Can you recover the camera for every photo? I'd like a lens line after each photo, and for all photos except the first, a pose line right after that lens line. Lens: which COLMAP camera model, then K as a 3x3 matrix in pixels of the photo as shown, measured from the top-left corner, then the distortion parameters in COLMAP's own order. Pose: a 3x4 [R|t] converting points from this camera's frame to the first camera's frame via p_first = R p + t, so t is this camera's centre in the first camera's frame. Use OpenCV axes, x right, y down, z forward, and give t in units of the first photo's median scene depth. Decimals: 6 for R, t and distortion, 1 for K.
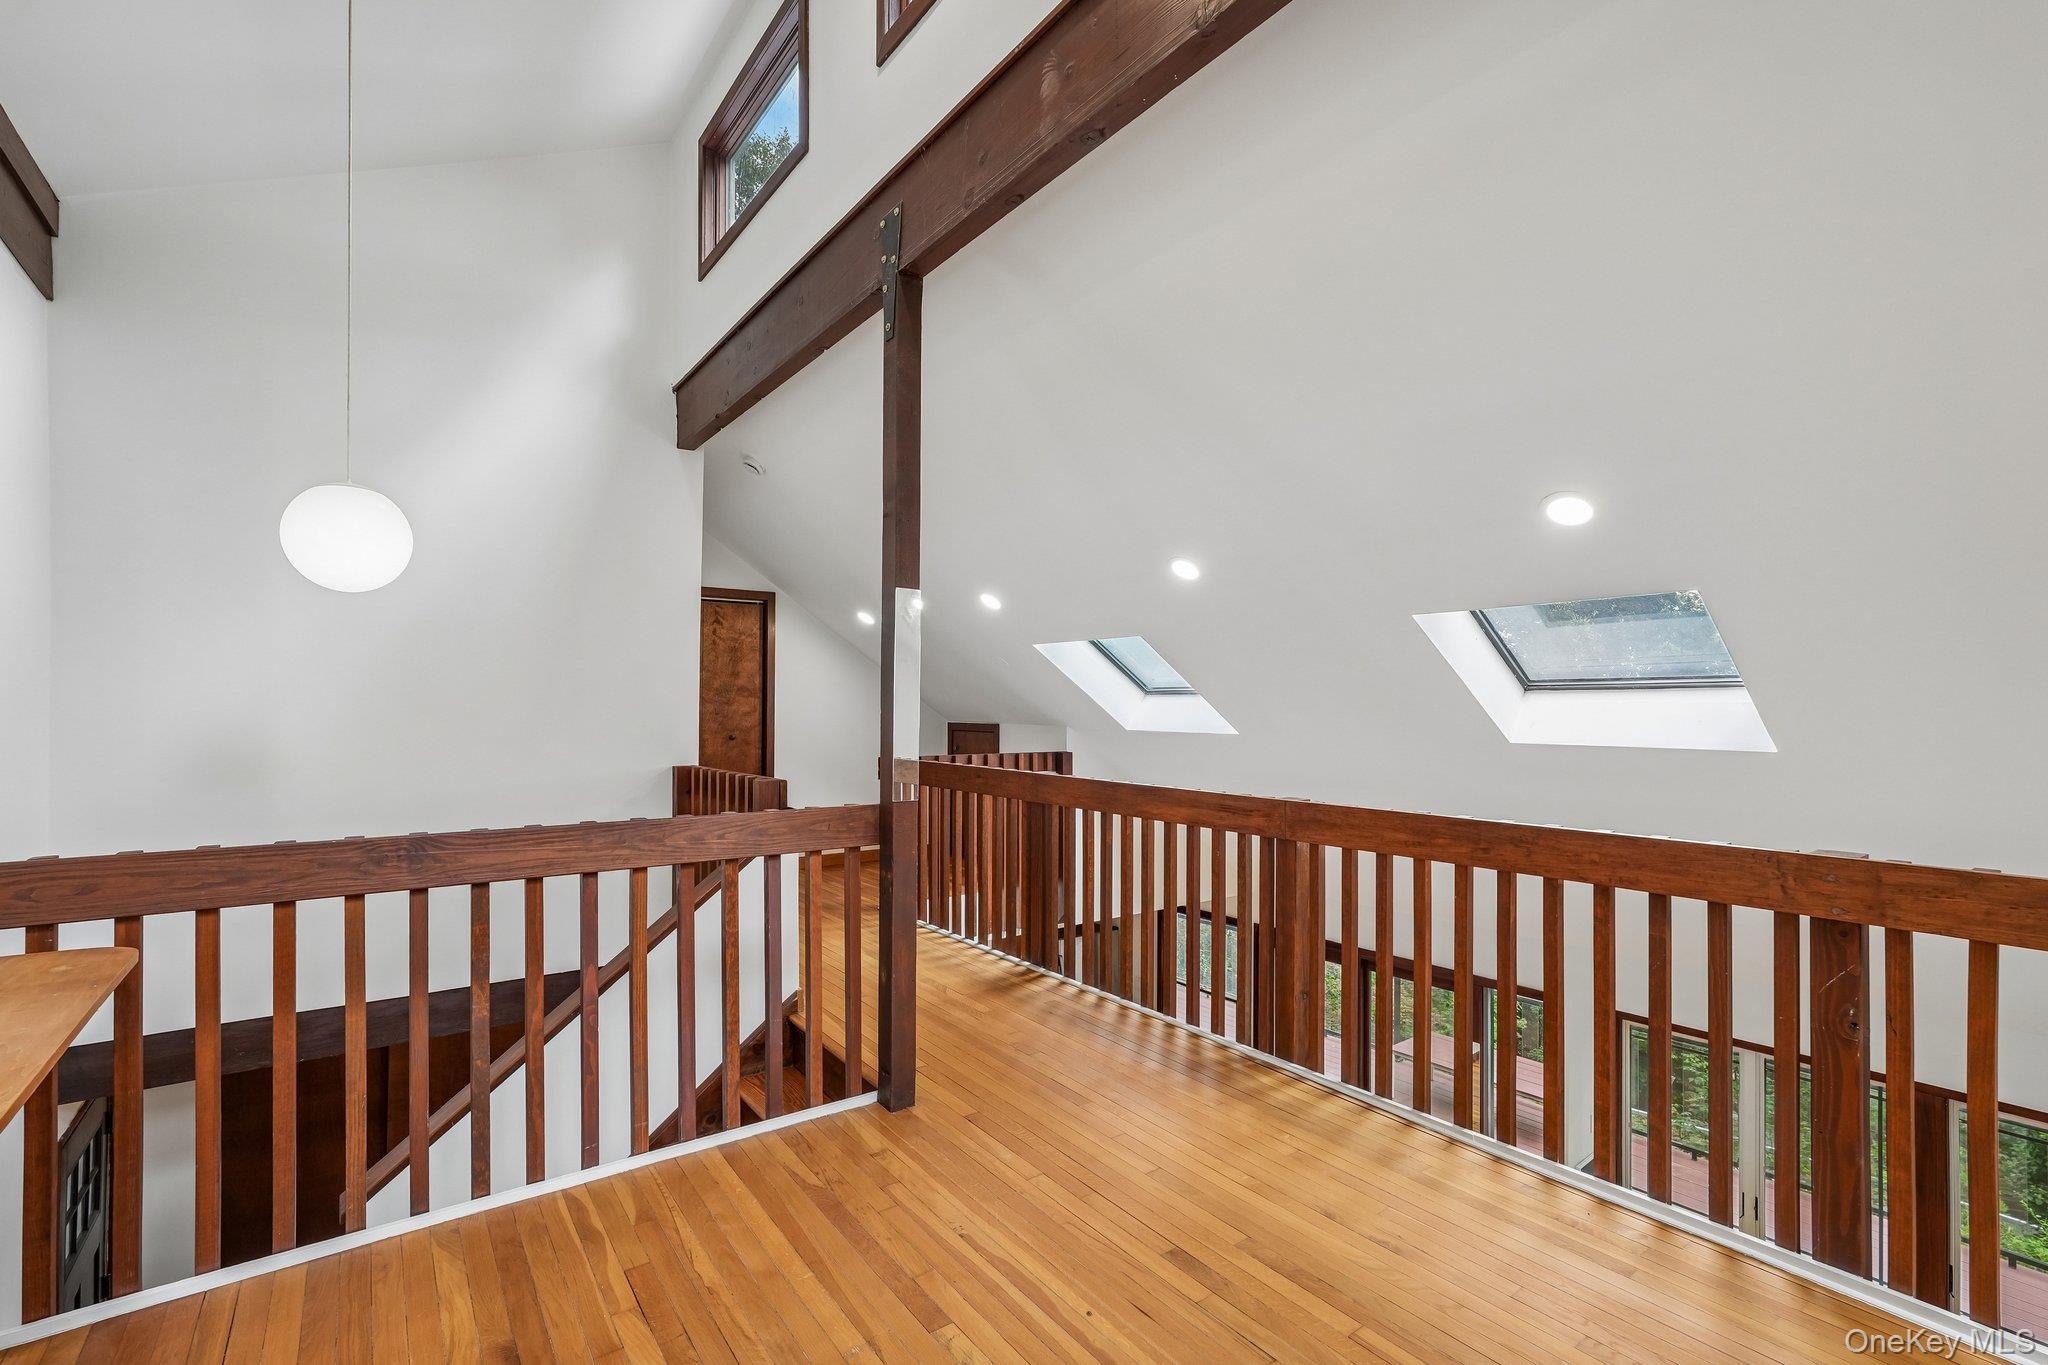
lens RADIAL K [[909.3, 0, 1015.1], [0, 909.3, 692.1], [0, 0, 1]] dist [-0.017805, -0.000156]
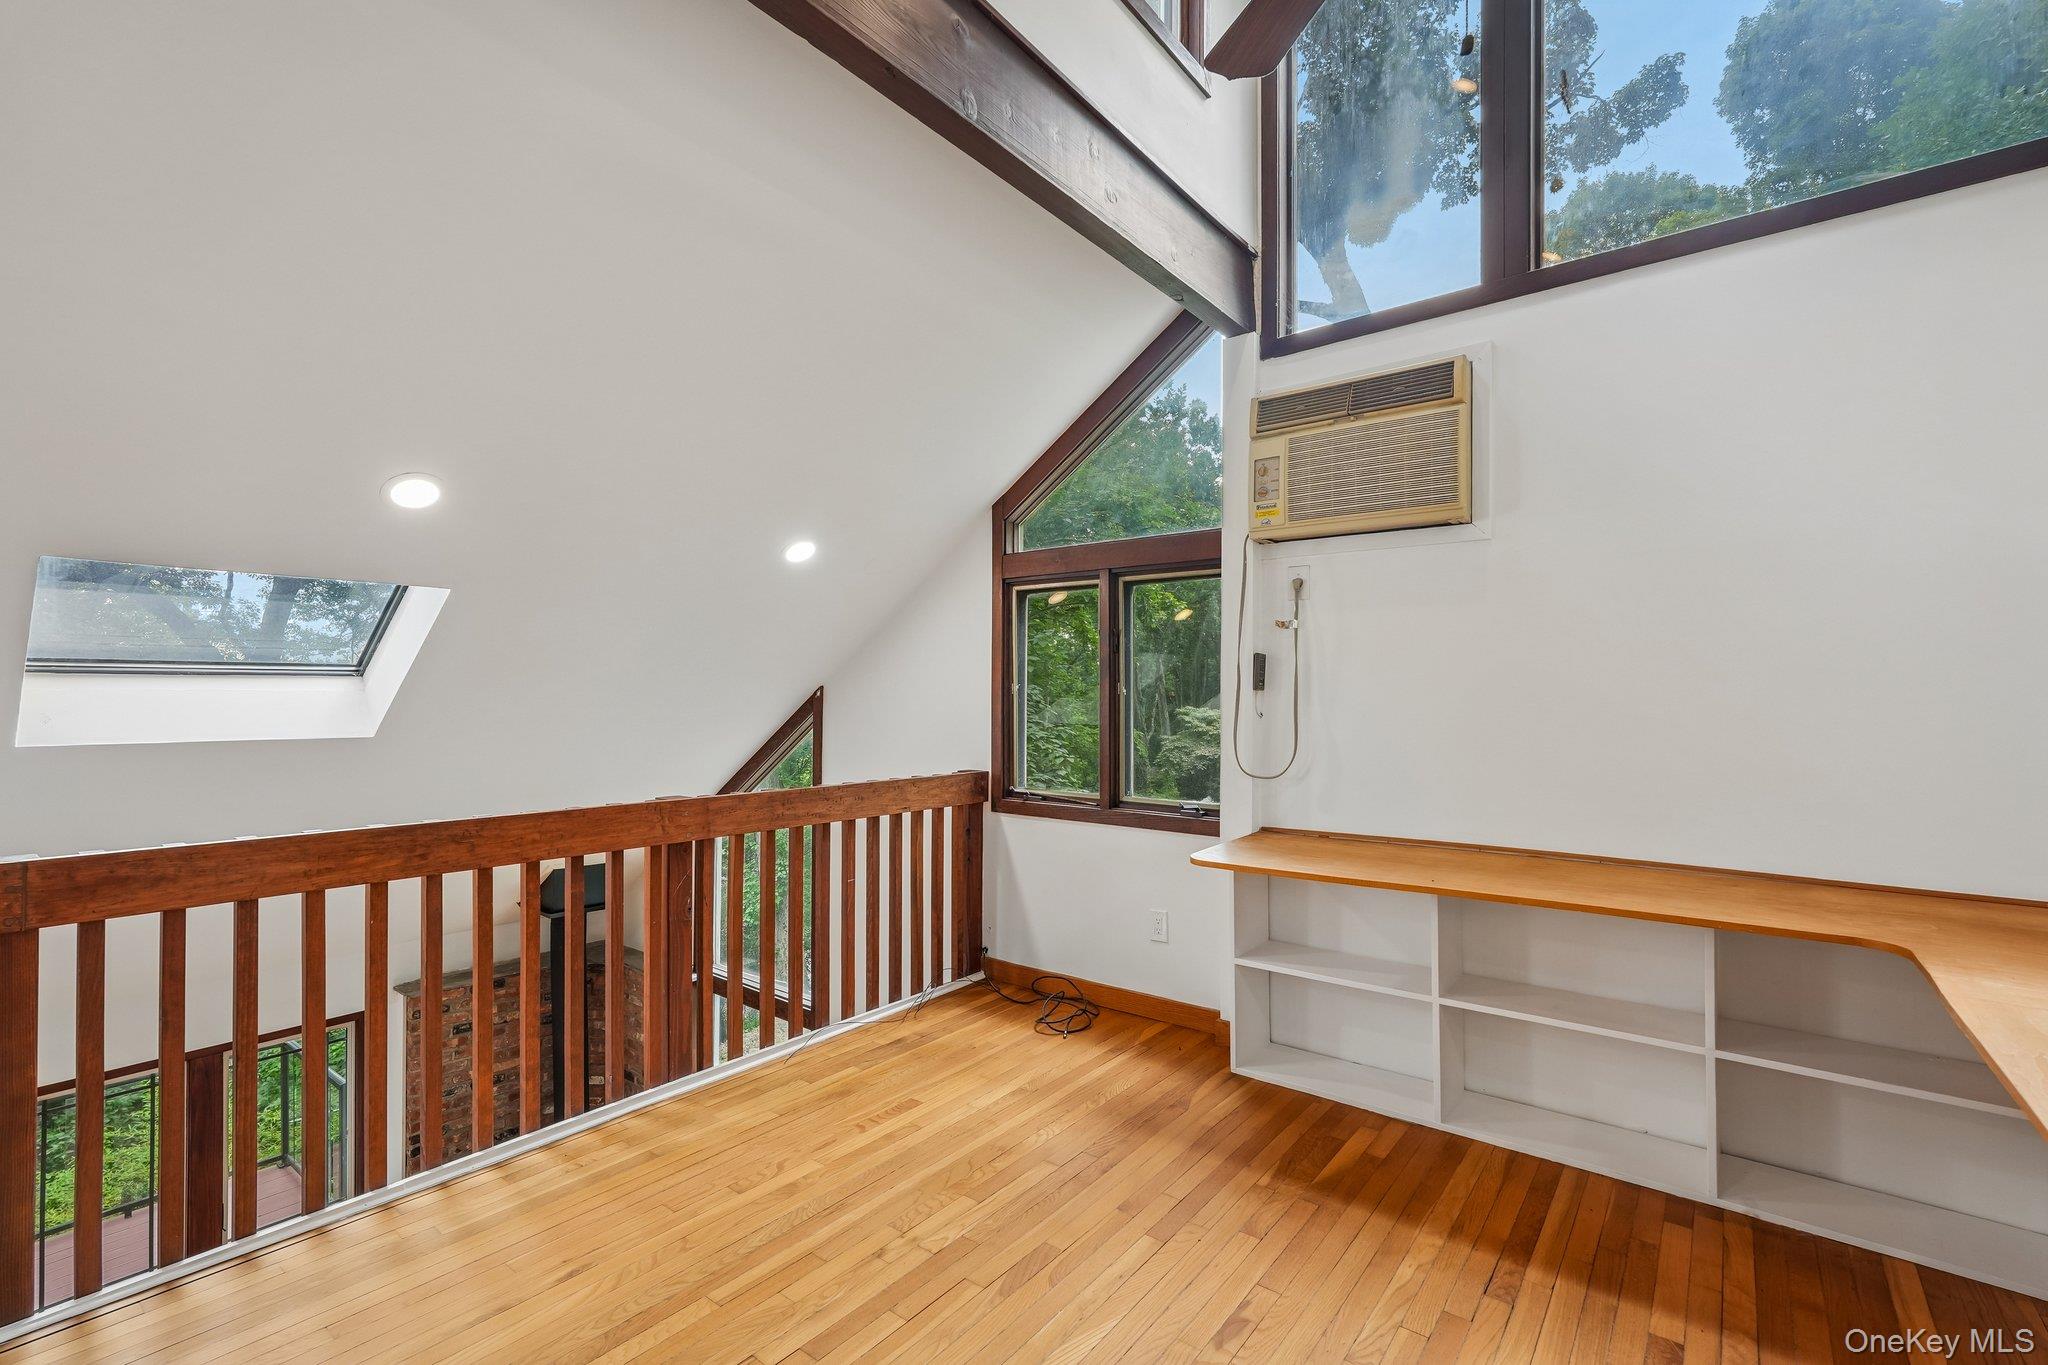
lens RADIAL K [[909.3, 0, 1016.4], [0, 909.3, 690.7], [0, 0, 1]] dist [-0.017805, -0.000156]
pose [[-0.268150, 0.000279, 0.963377, -0.772080], [-0.017459, 0.999834, -0.005149, 0.007030], [-0.963219, -0.018200, -0.268100, 1.039437]]
